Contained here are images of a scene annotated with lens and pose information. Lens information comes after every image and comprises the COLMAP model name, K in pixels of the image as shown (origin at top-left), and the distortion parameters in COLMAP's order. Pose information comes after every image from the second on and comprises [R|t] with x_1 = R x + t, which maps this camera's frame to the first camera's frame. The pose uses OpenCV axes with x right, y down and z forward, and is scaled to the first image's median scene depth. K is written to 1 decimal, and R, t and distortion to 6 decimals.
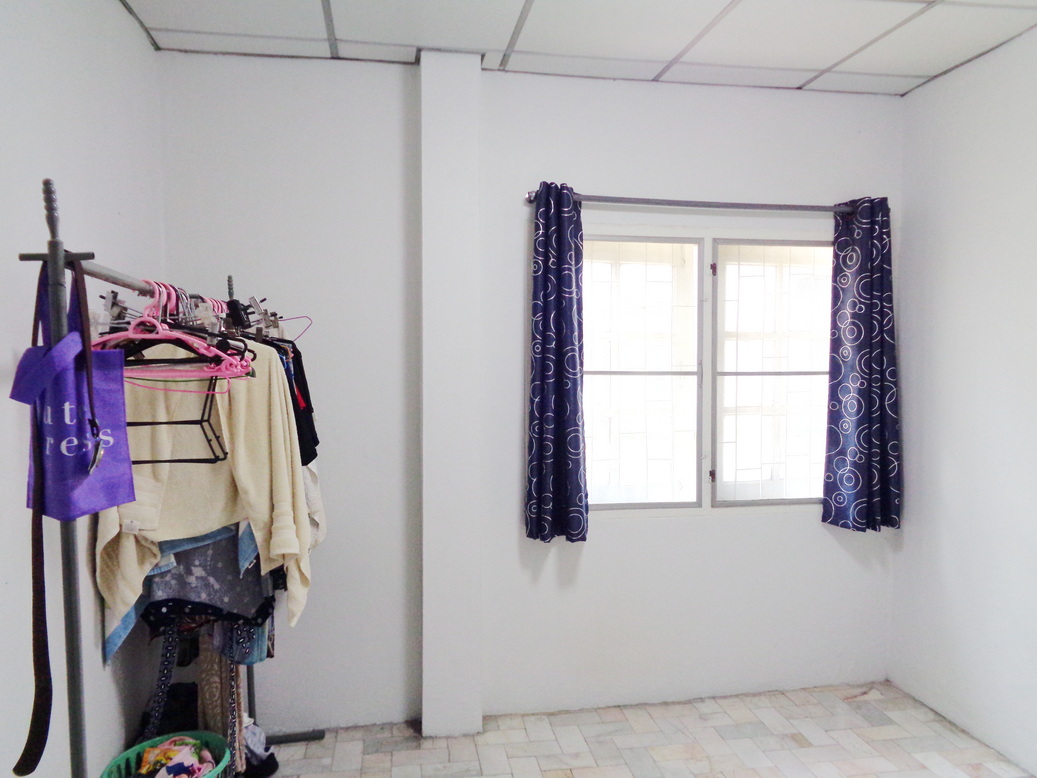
lens RADIAL K [[790.8, 0, 522.8], [0, 790.8, 391.4], [0, 0, 1]] dist [0.017934, 0.003976]
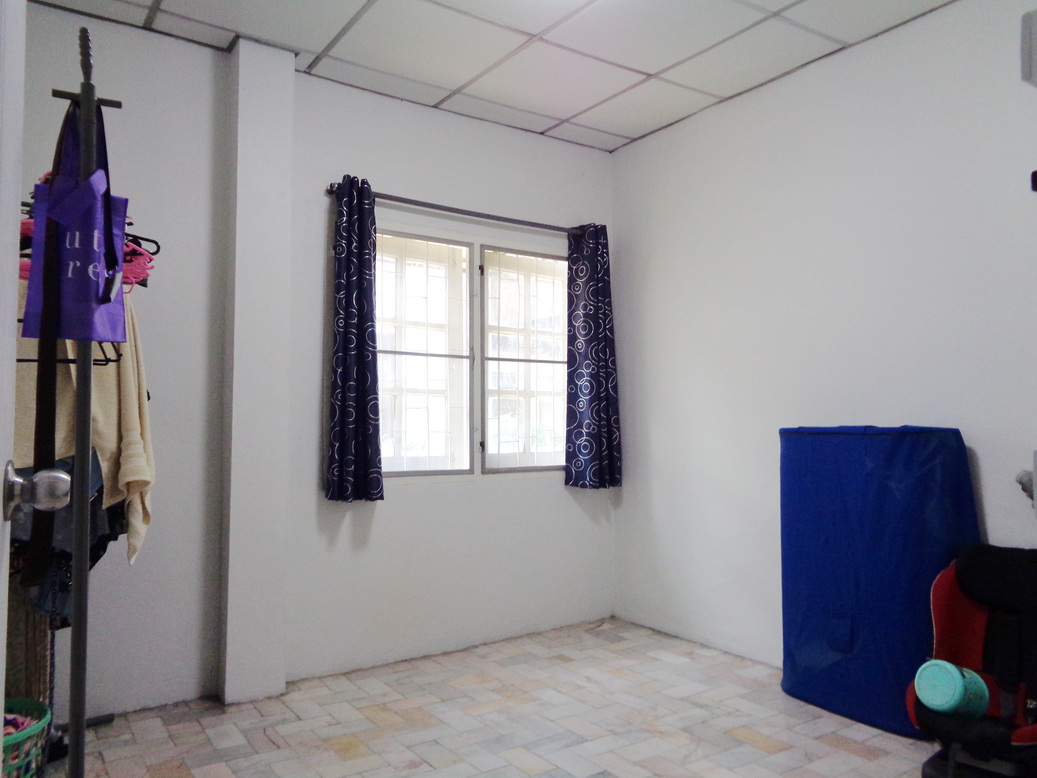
lens RADIAL K [[790.8, 0, 522.8], [0, 790.8, 391.4], [0, 0, 1]] dist [0.017934, 0.003976]
pose [[0.908586, 0.015104, 0.417424, -0.200899], [0.025375, 0.995504, -0.091255, 0.141075], [-0.416925, 0.093505, 0.904118, -0.082399]]
